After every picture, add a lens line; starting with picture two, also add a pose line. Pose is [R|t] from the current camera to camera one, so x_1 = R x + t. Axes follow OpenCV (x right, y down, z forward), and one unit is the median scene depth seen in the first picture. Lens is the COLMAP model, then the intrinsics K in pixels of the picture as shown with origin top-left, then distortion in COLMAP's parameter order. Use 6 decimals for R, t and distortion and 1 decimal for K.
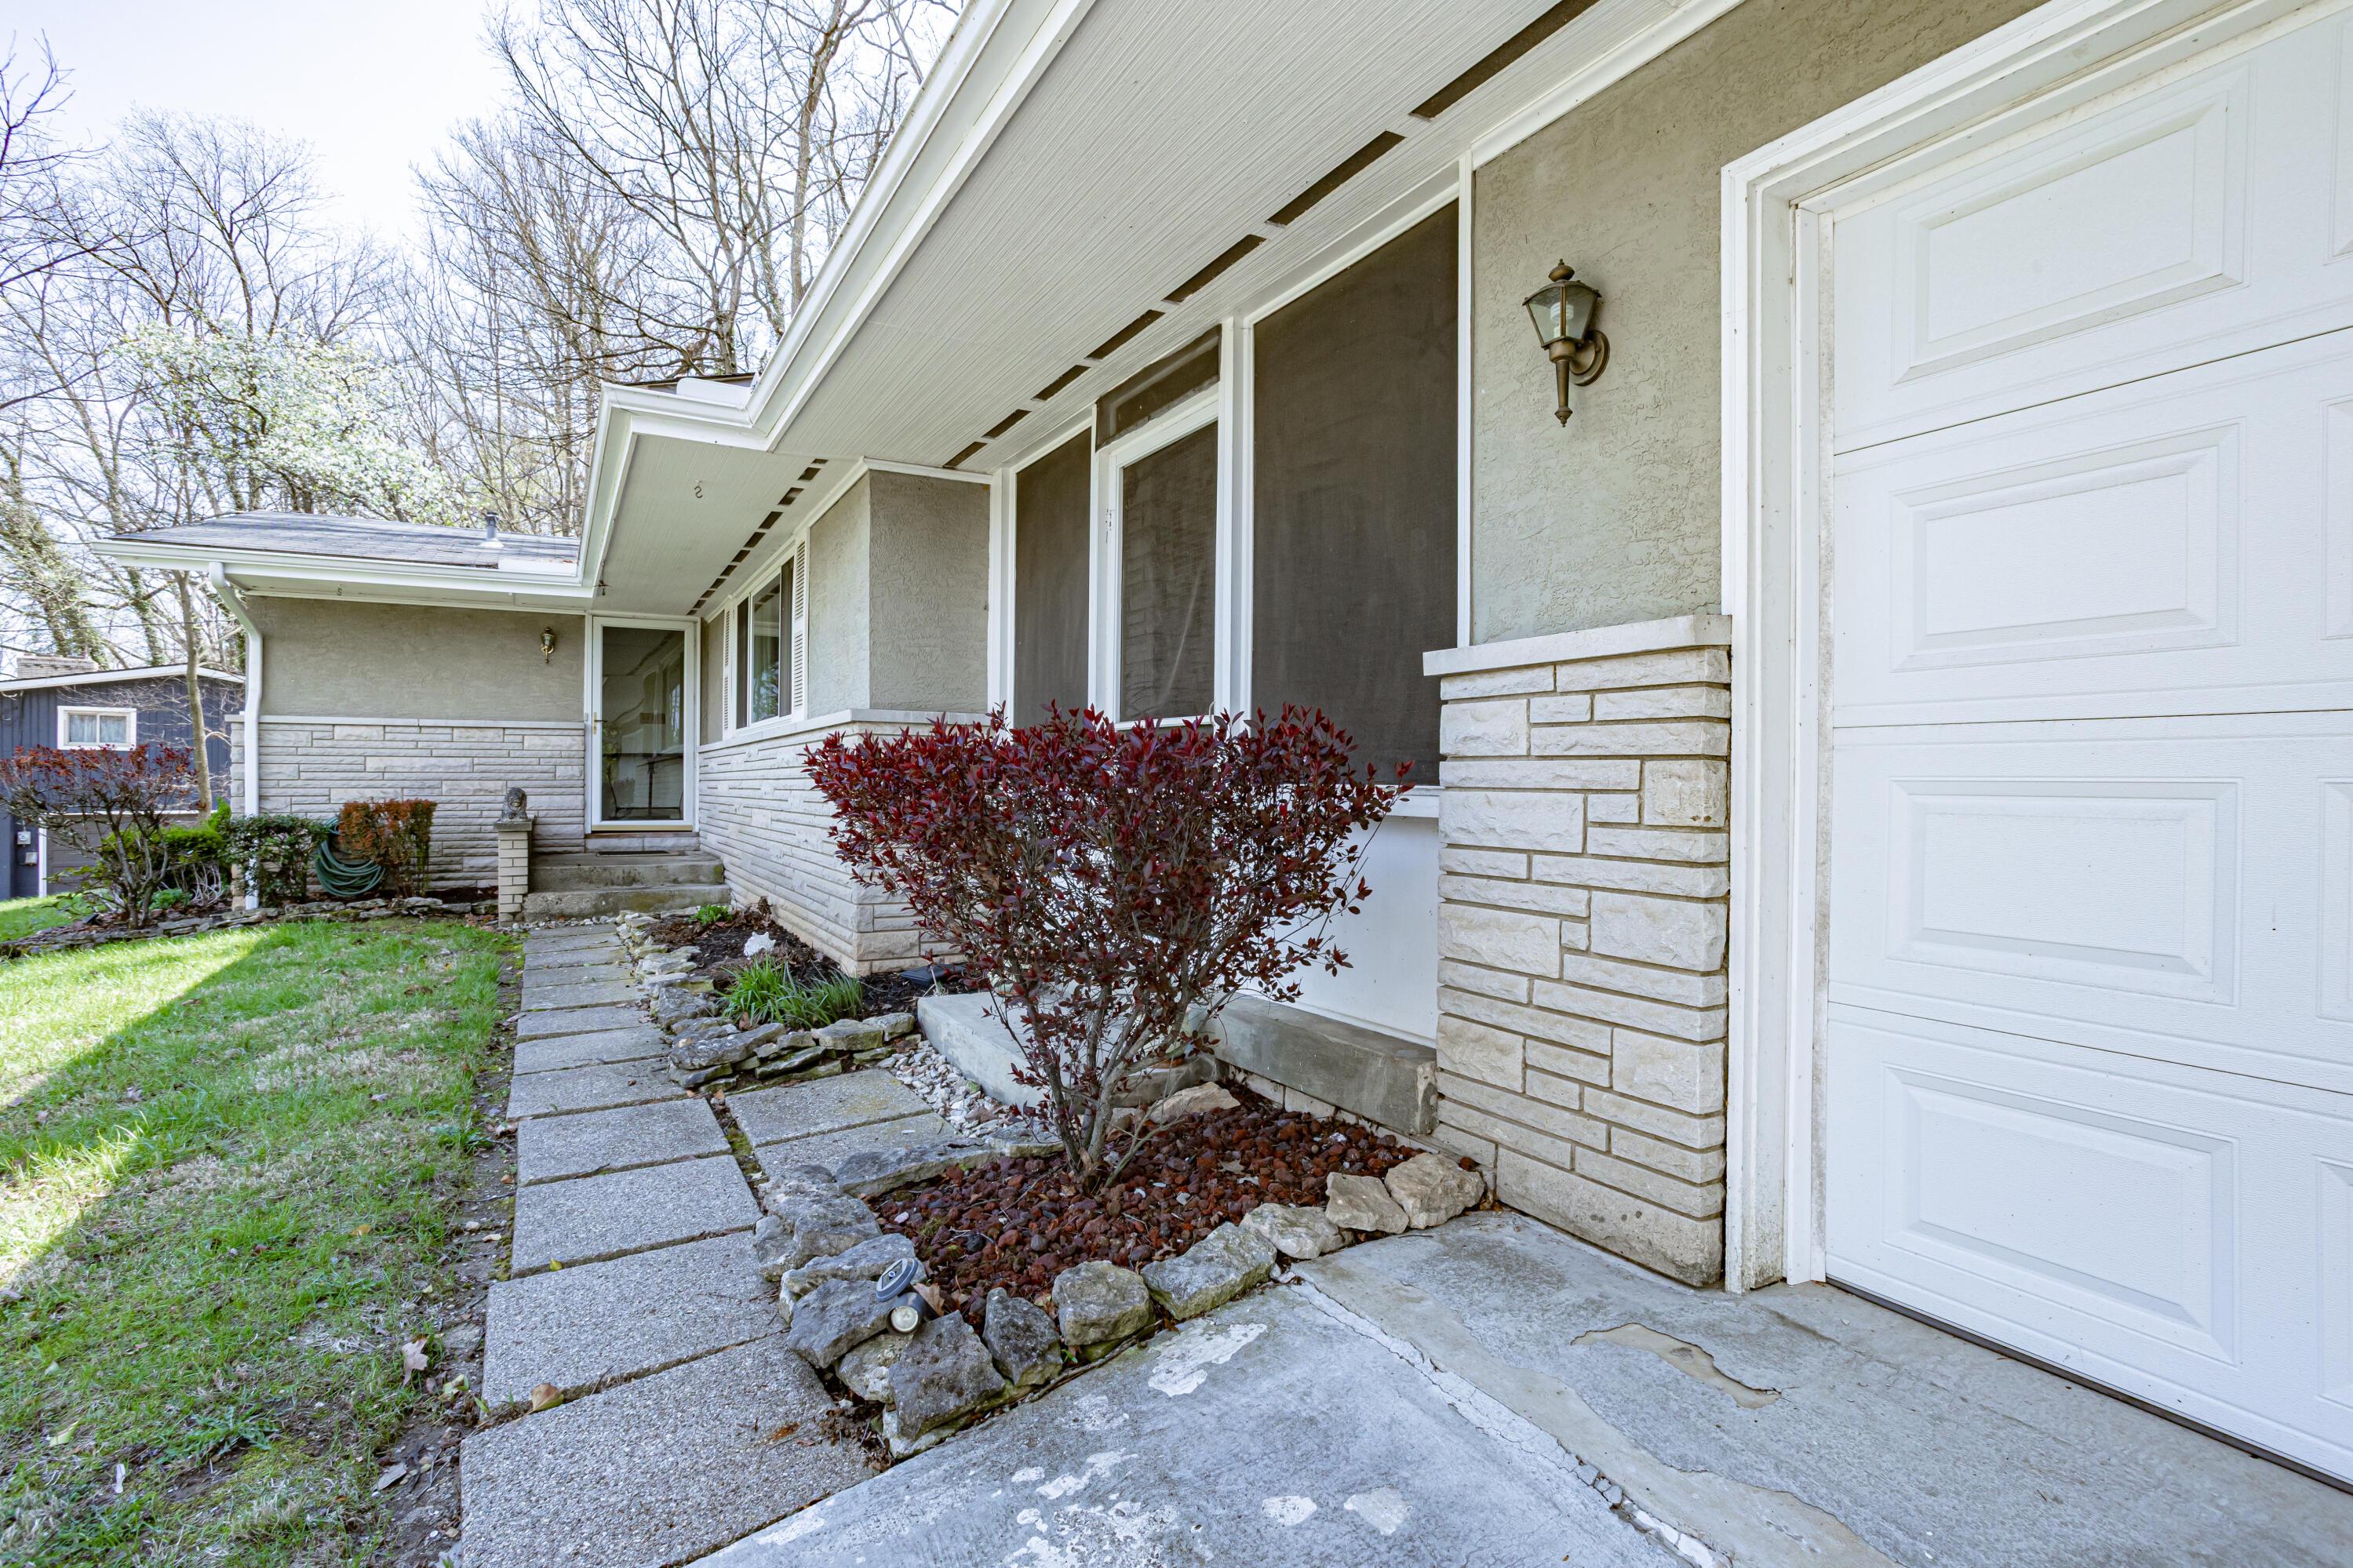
lens RADIAL K [[1164.5, 0, 1176.5], [0, 1164.5, 784.0], [0, 0, 1]] dist [-0.038815, 0.015312]
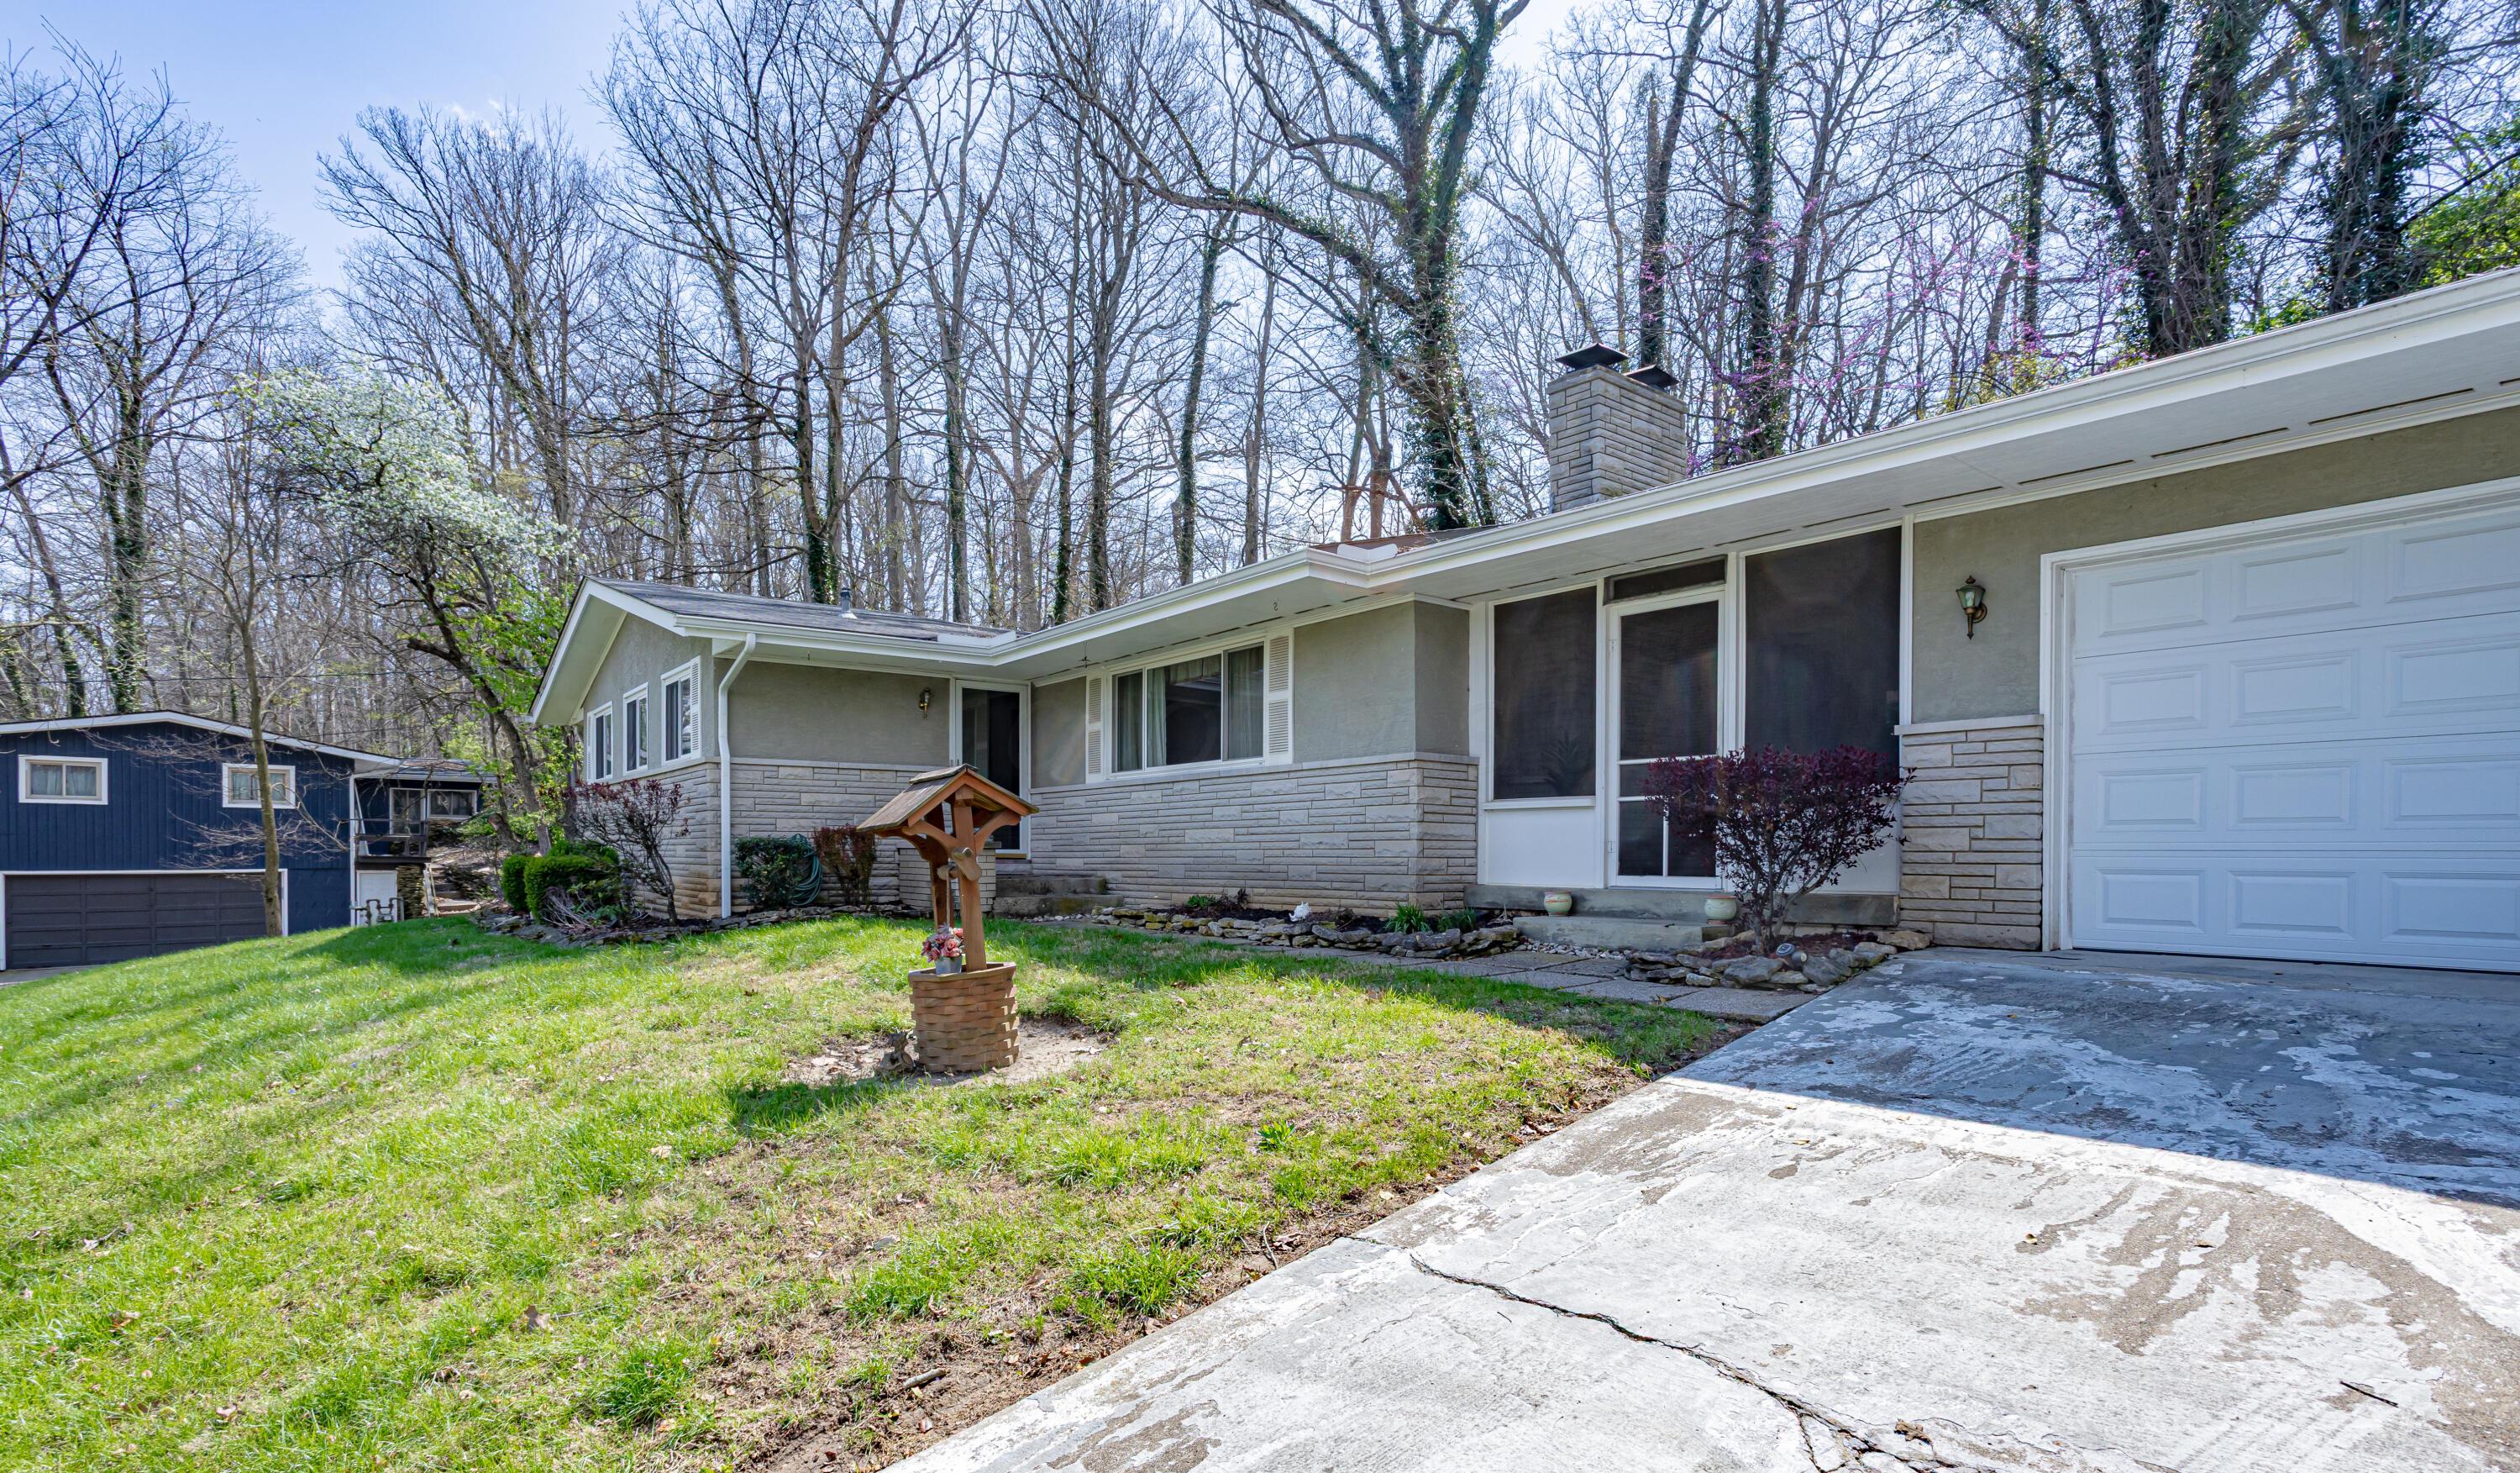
lens RADIAL K [[1272.2, 0, 1266.1], [0, 1272.2, 876.1], [0, 0, 1]] dist [-0.045681, 0.023489]
pose [[0.986592, -0.004111, 0.163152, -1.675821], [0.002037, 0.999915, 0.012879, 0.182262], [-0.163191, -0.012374, 0.986517, -1.522651]]
